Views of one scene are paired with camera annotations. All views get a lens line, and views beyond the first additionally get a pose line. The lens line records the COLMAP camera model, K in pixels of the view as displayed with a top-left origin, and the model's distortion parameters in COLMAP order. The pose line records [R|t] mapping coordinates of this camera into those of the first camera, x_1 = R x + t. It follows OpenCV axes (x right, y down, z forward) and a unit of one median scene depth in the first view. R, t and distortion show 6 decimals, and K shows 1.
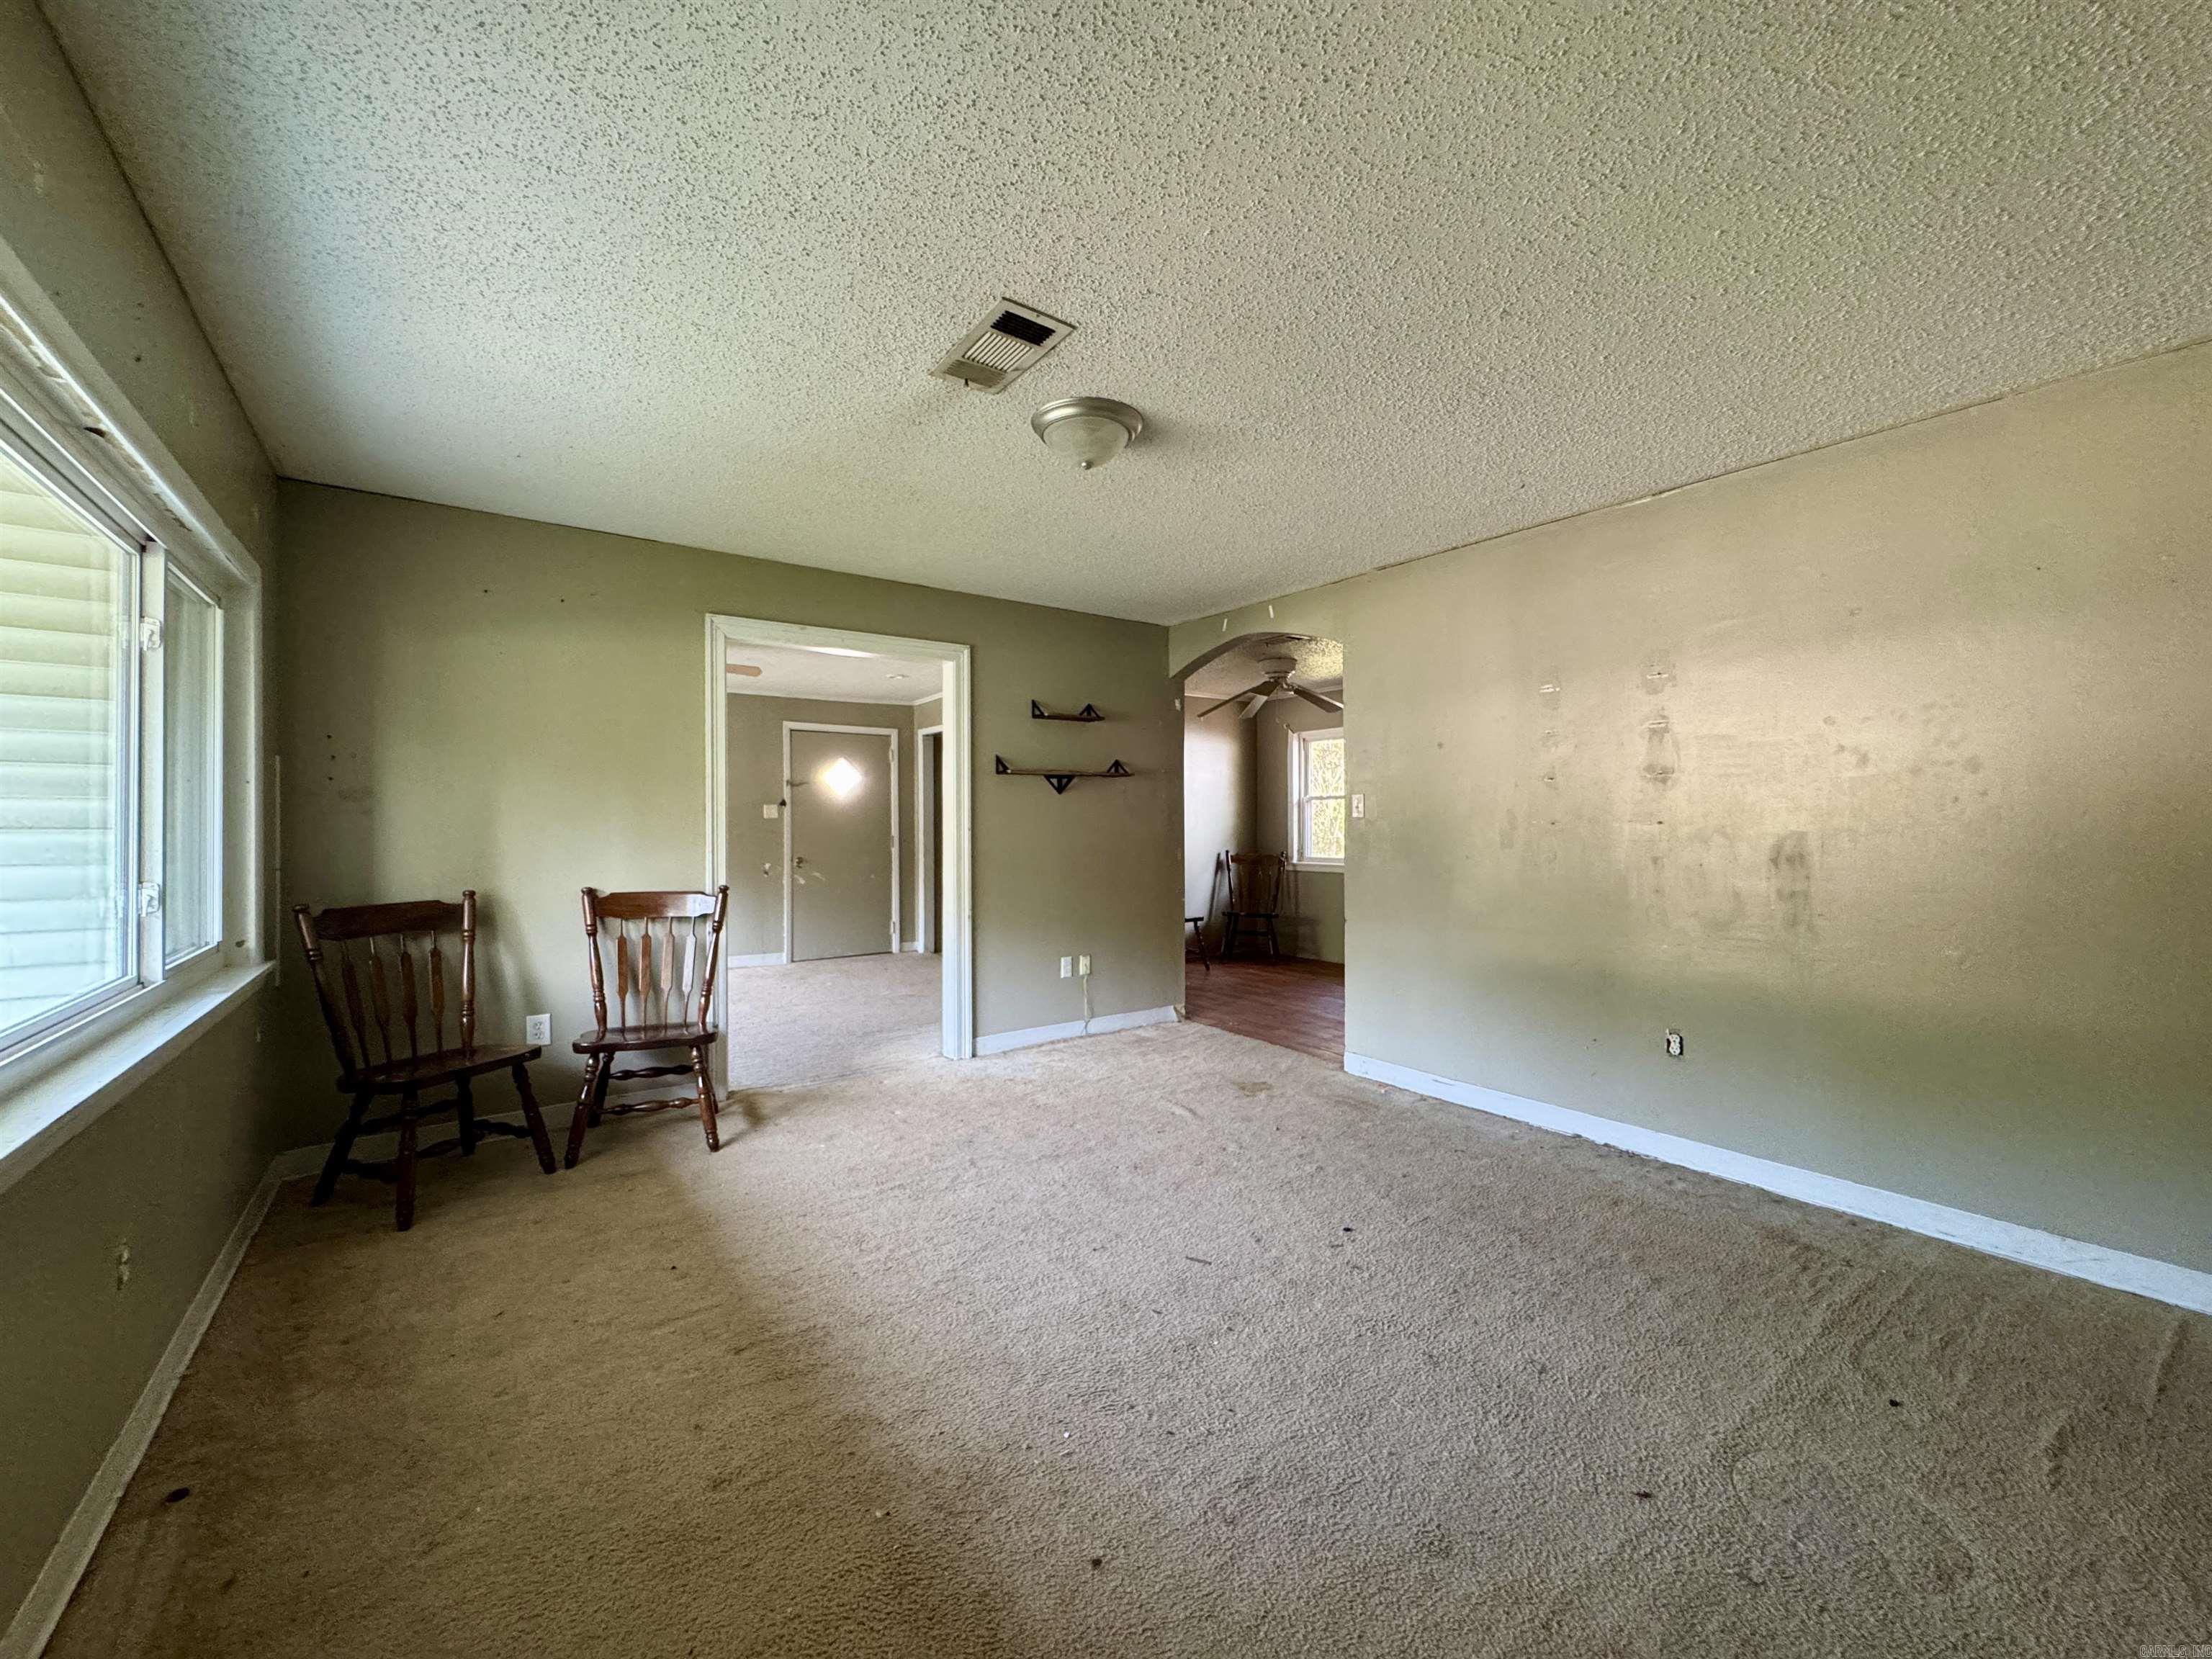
lens RADIAL K [[889.4, 0, 1102.9], [0, 889.4, 827.2], [0, 0, 1]] dist [-0.004561, 0.000831]
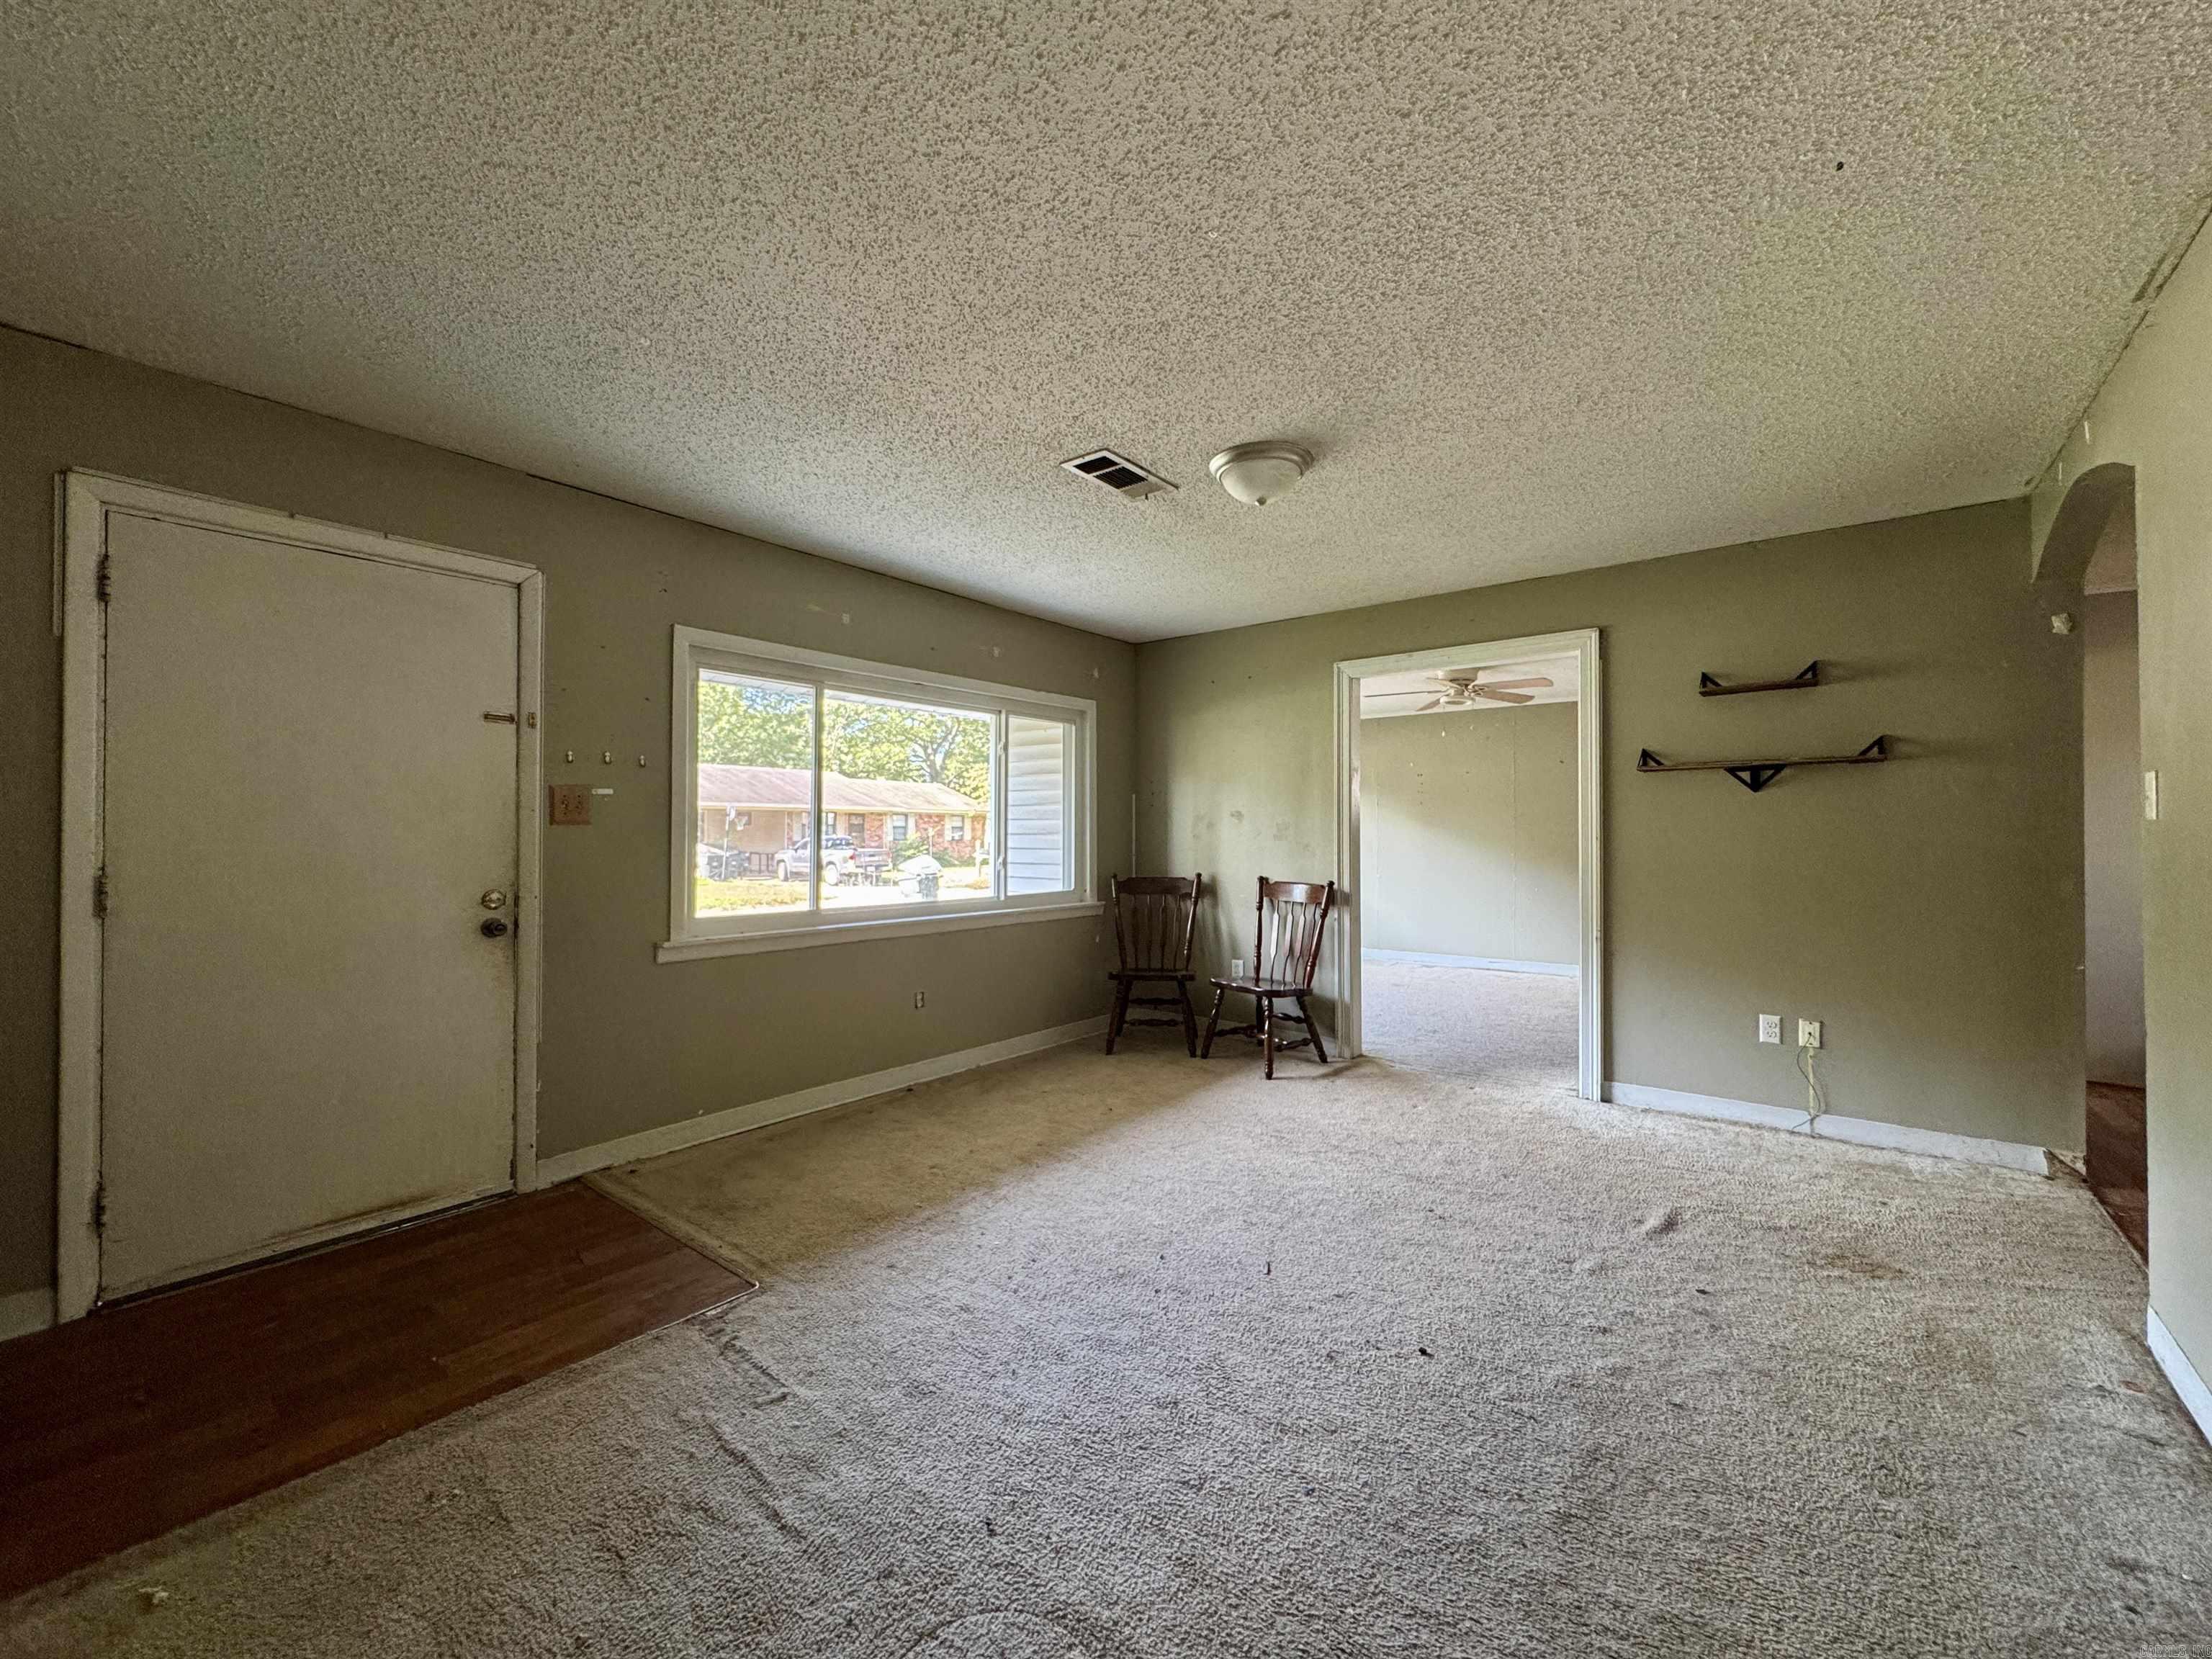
lens RADIAL K [[889.4, 0, 1101.0], [0, 889.4, 824.2], [0, 0, 1]] dist [-0.004561, 0.000831]
pose [[0.252978, -0.004978, -0.967459, 0.712004], [-0.003646, 0.999975, -0.006099, -0.005194], [0.967465, 0.005070, 0.252953, 0.385983]]
